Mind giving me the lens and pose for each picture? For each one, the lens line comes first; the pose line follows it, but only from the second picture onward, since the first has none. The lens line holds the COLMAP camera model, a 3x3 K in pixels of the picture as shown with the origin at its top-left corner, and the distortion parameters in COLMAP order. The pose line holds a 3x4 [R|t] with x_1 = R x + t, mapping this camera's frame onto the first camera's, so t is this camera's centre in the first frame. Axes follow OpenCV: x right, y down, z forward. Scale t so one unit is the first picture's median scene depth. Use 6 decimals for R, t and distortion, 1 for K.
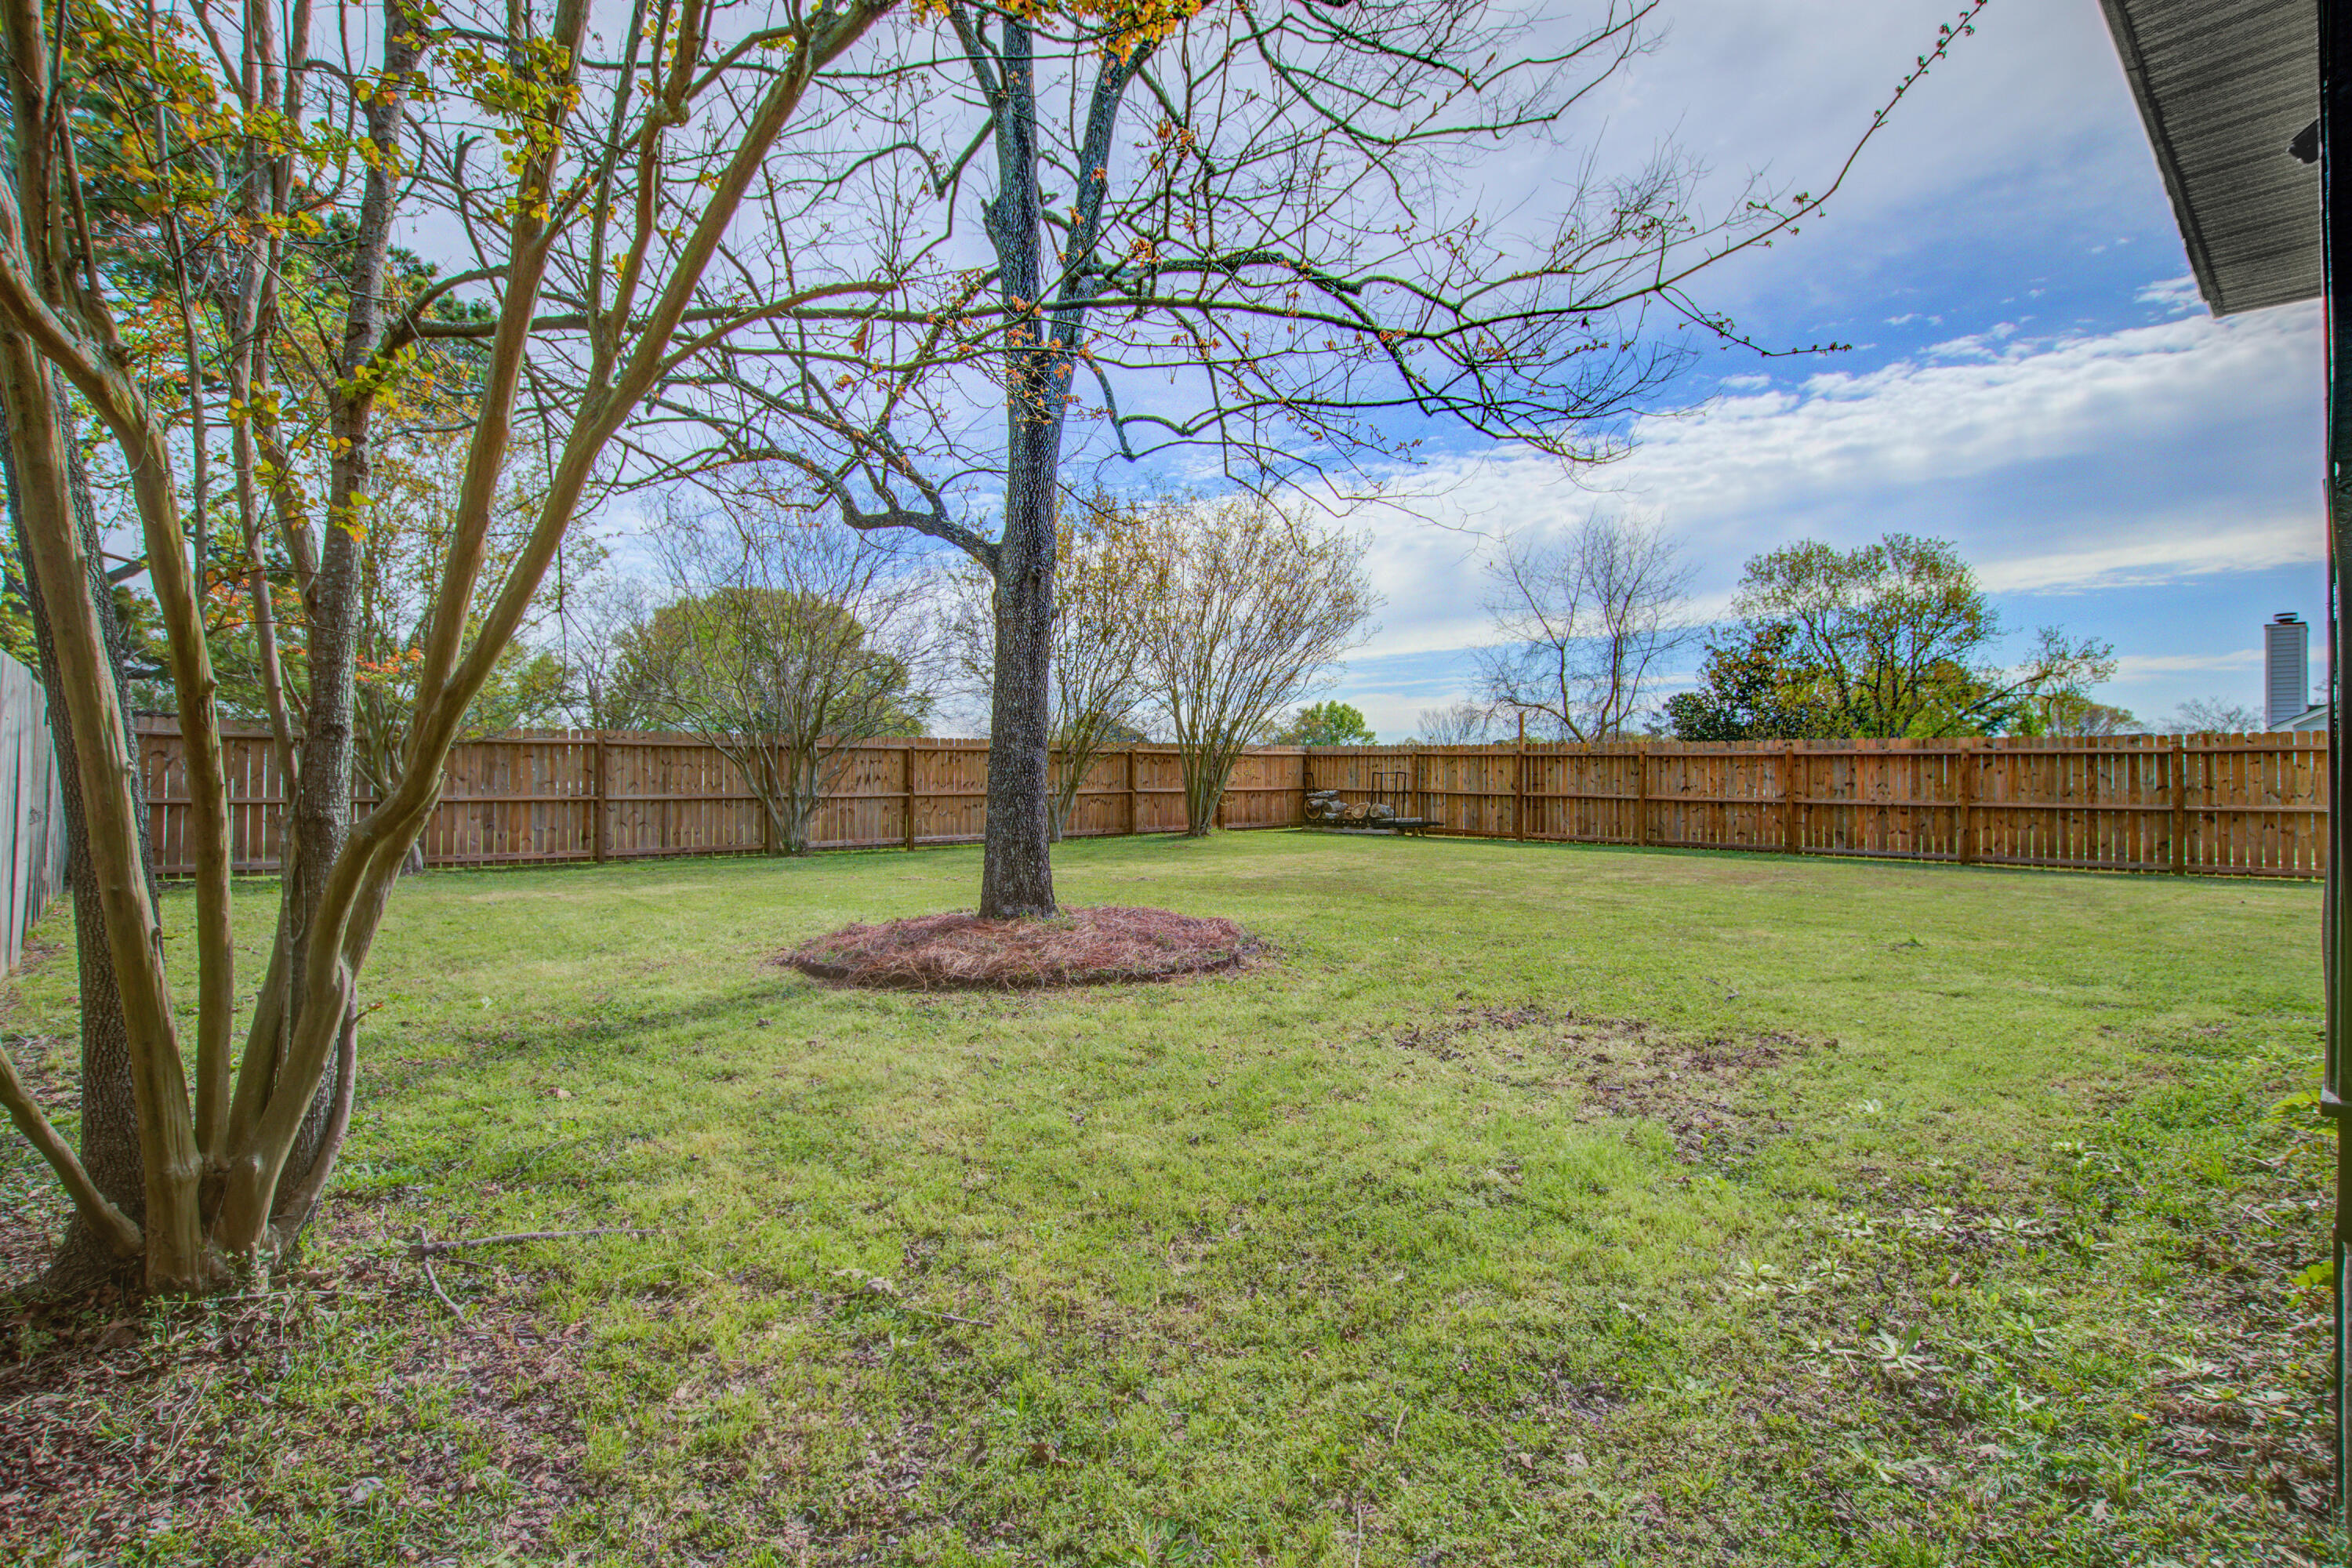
lens RADIAL K [[1128.7, 0, 1171.1], [0, 1128.7, 782.1], [0, 0, 1]] dist [-0.004780, -0.000351]
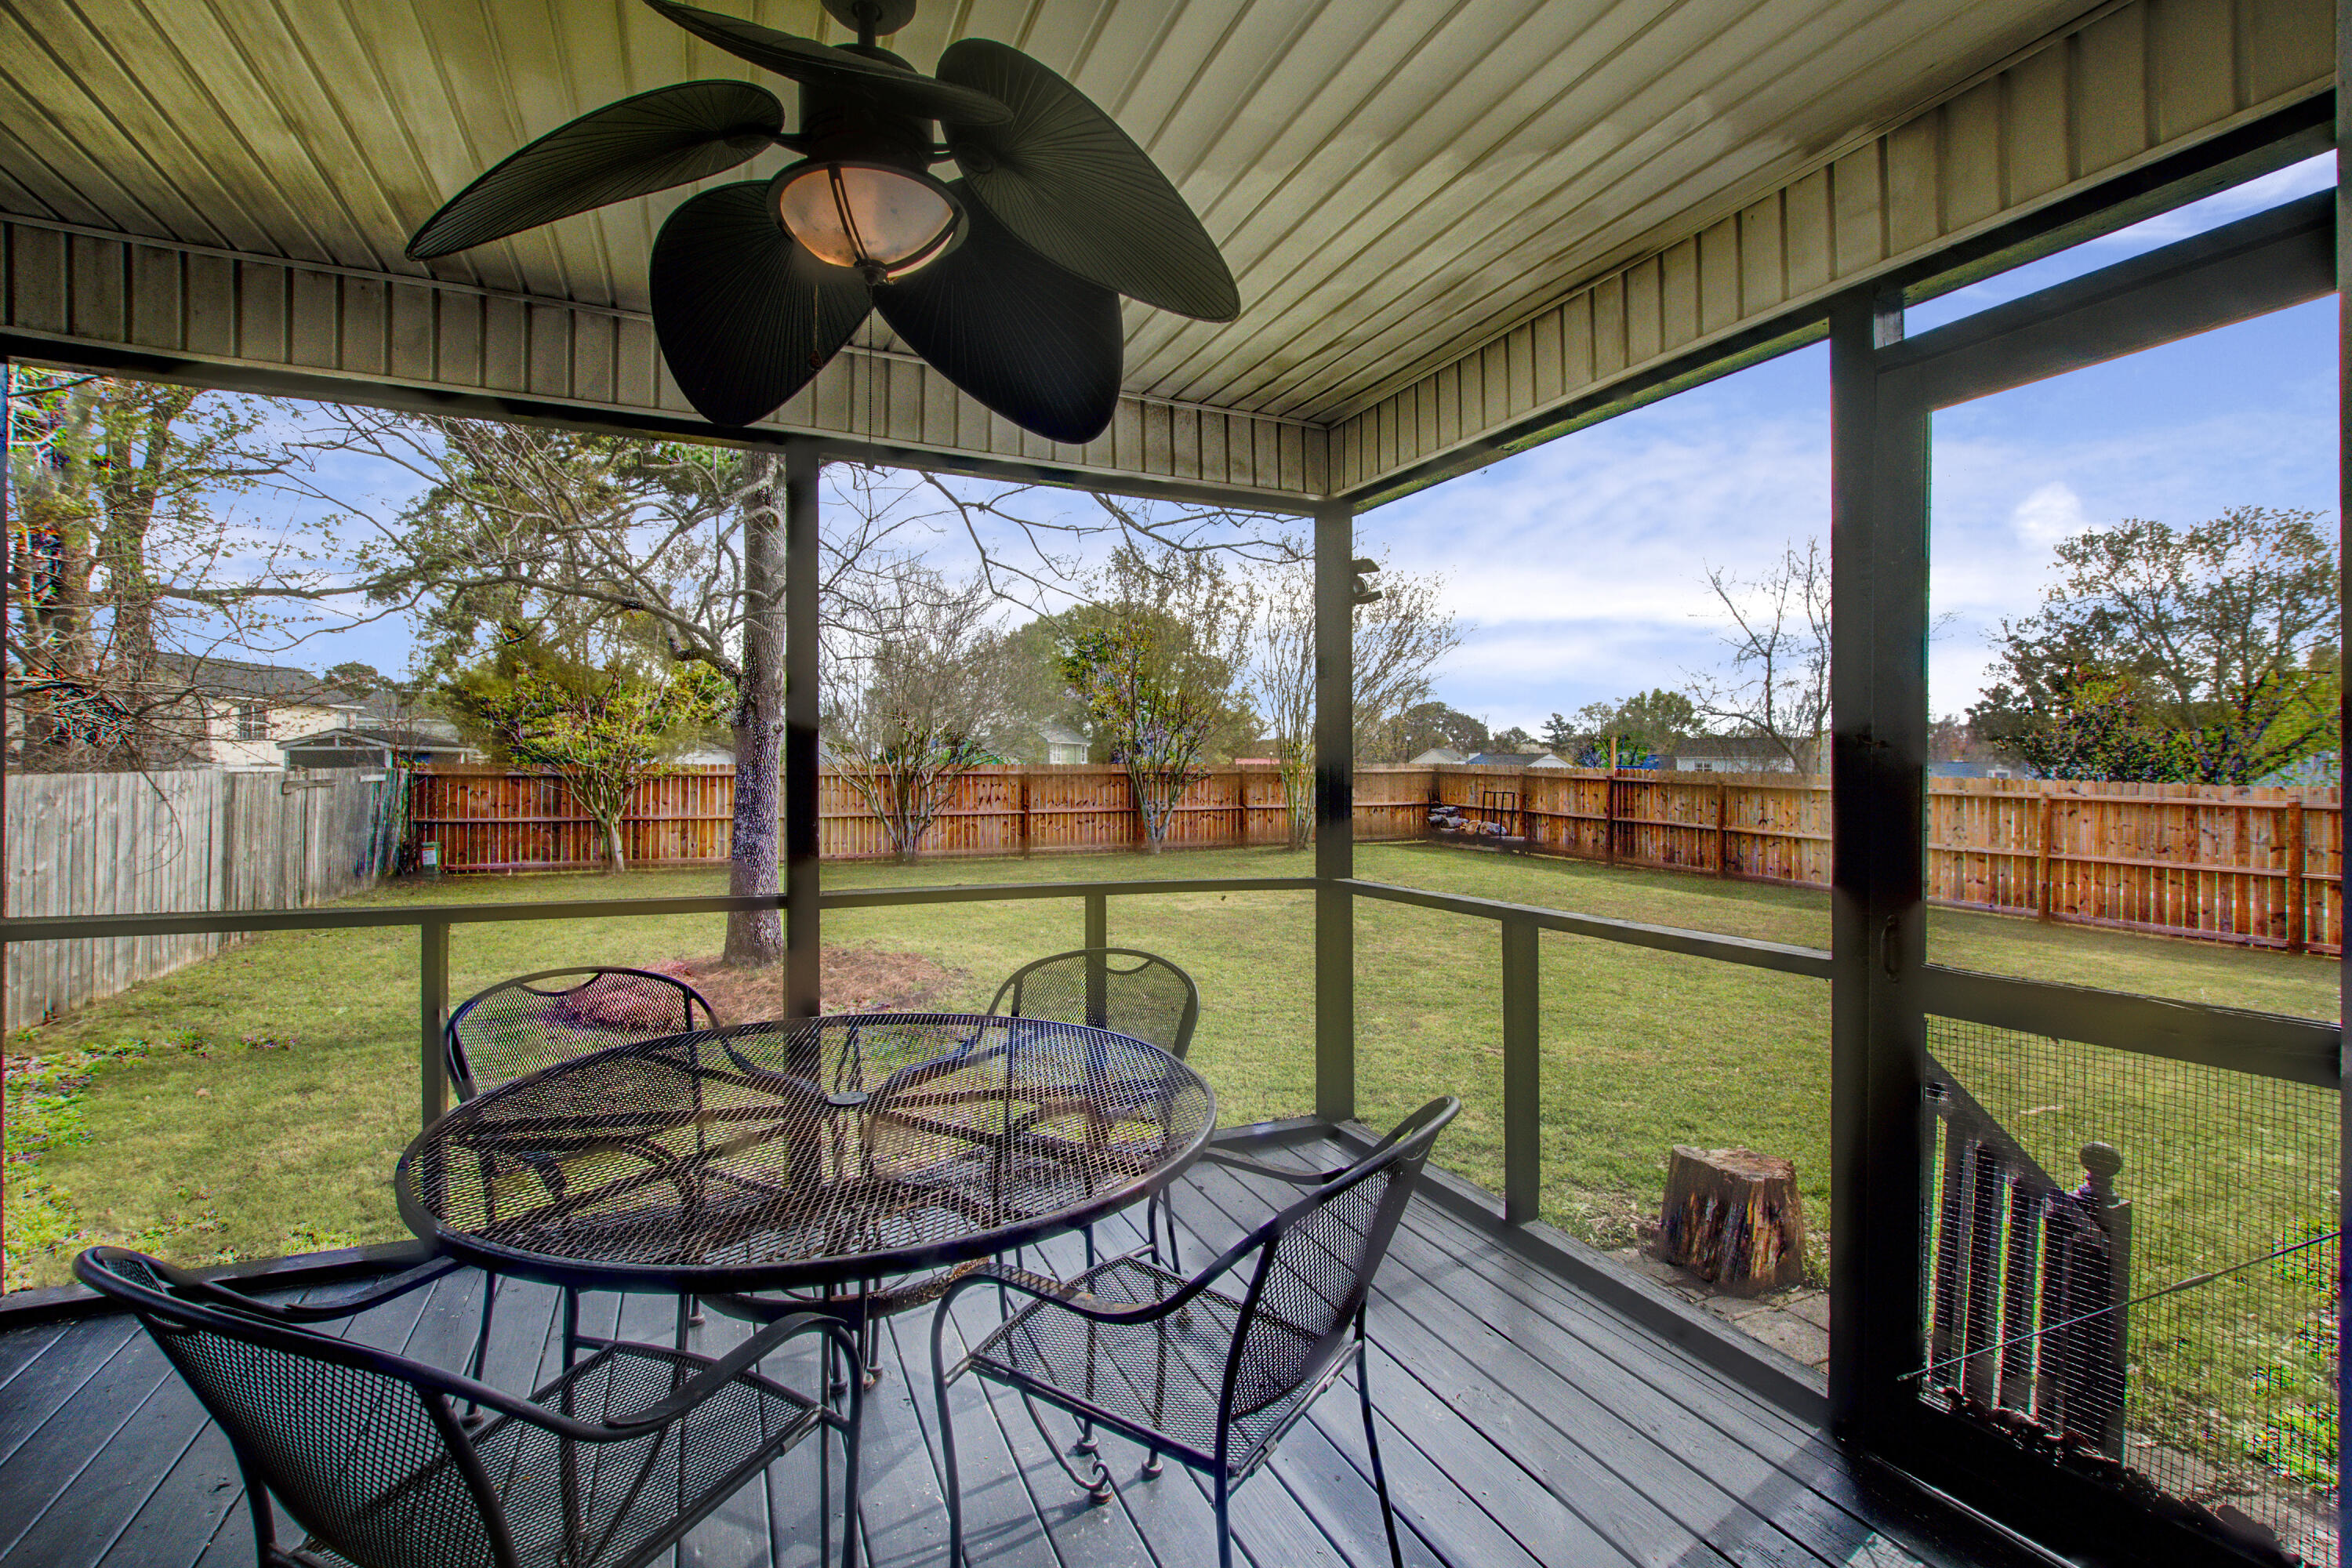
lens RADIAL K [[1040.0, 0, 1179.9], [0, 1040.0, 771.9], [0, 0, 1]] dist [-0.010700, 0.004337]
pose [[0.952262, 0.009365, -0.305138, 0.238957], [-0.006954, 0.999935, 0.008987, -0.039314], [0.305202, -0.006436, 0.952266, 0.005958]]
